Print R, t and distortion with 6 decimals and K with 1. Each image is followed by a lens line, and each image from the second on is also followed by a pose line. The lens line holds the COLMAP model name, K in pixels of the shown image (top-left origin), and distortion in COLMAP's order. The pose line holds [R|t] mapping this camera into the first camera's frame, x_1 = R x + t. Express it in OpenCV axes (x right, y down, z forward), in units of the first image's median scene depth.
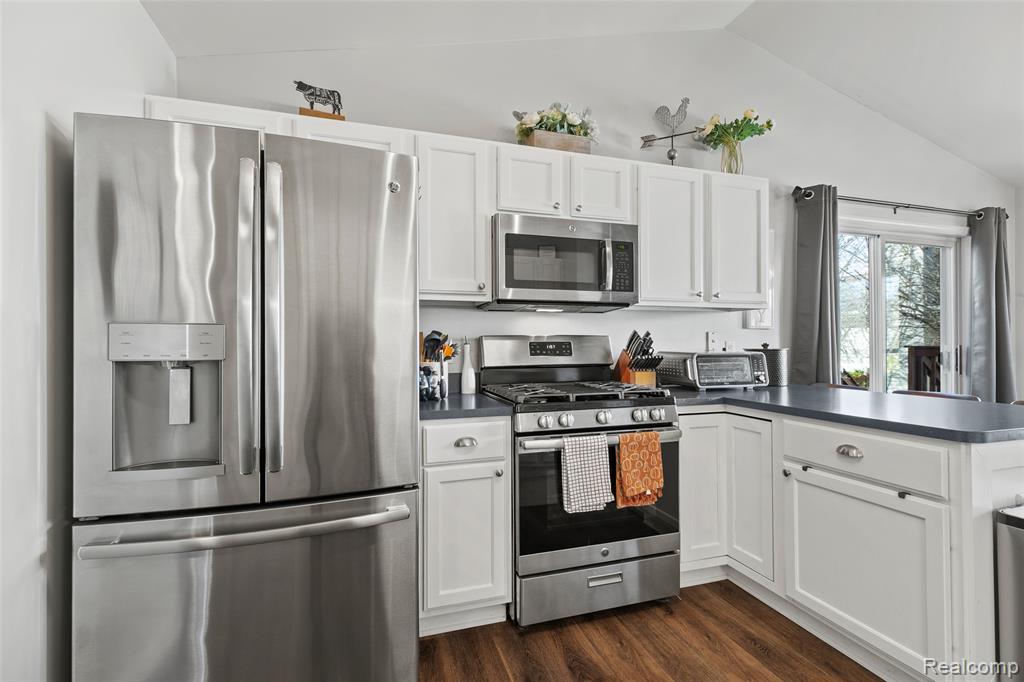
lens RADIAL K [[461.1, 0, 512.0], [0, 461.1, 341.0], [0, 0, 1]] dist [-0.000051, -0.000110]
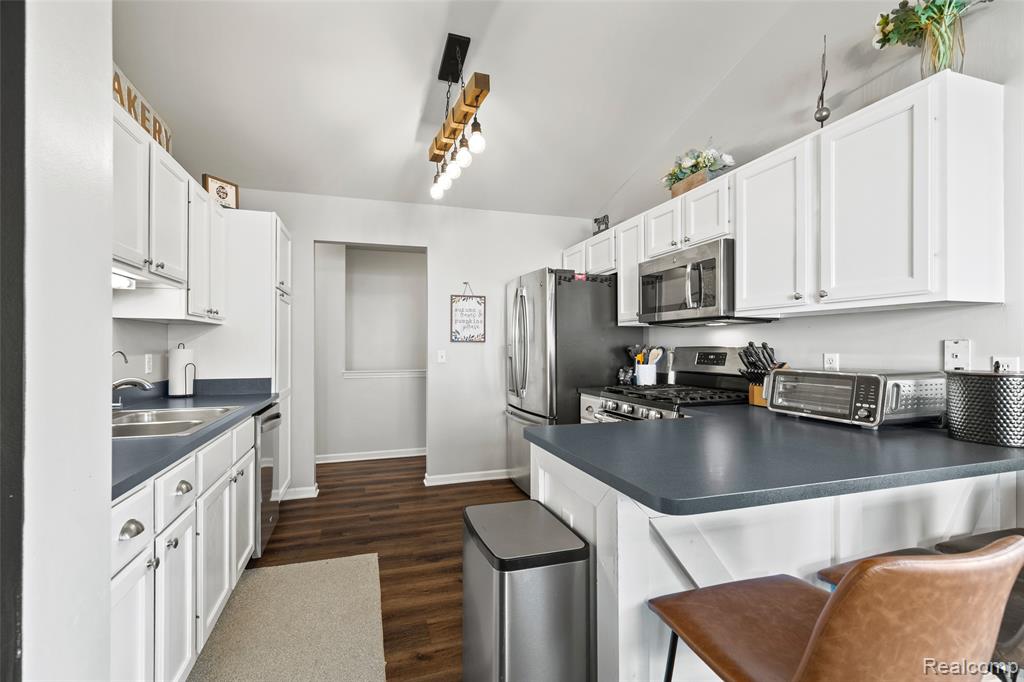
lens RADIAL K [[461.1, 0, 512.0], [0, 461.1, 341.0], [0, 0, 1]] dist [-0.000051, -0.000110]
pose [[0.009601, -0.007402, -0.999927, 1.228811], [0.008651, 0.999936, -0.007319, -0.022790], [0.999916, -0.008580, 0.009664, 0.507002]]
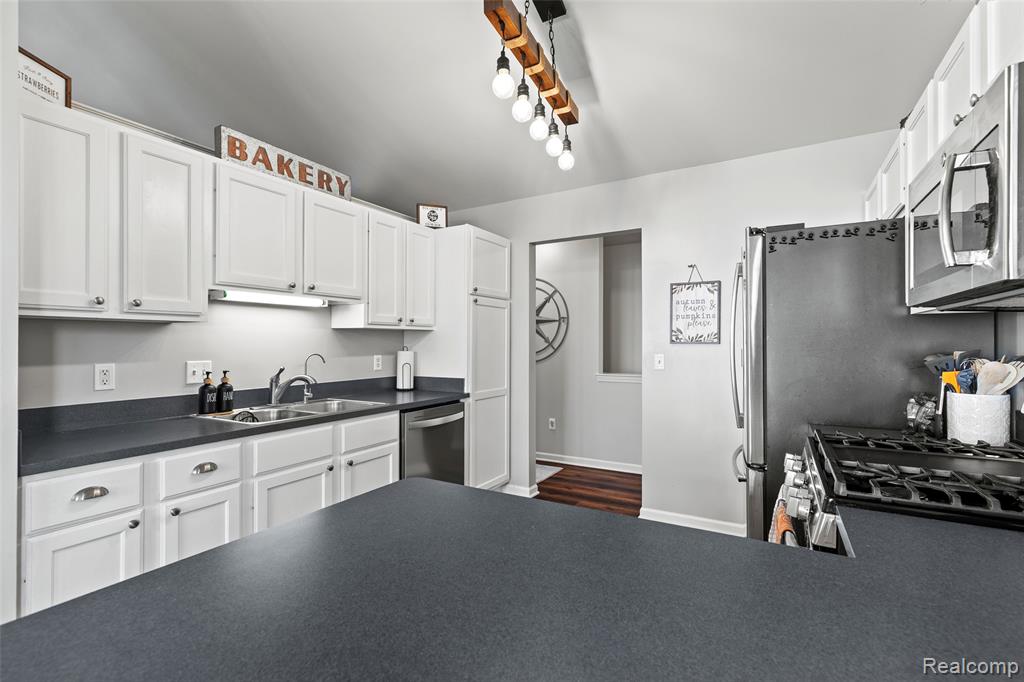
lens RADIAL K [[461.1, 0, 512.0], [0, 461.1, 341.0], [0, 0, 1]] dist [-0.000051, -0.000110]
pose [[-0.735867, 0.001252, -0.677125, 0.762691], [0.009650, 0.999916, -0.008638, -0.034312], [0.677057, -0.012891, -0.735817, 0.972361]]
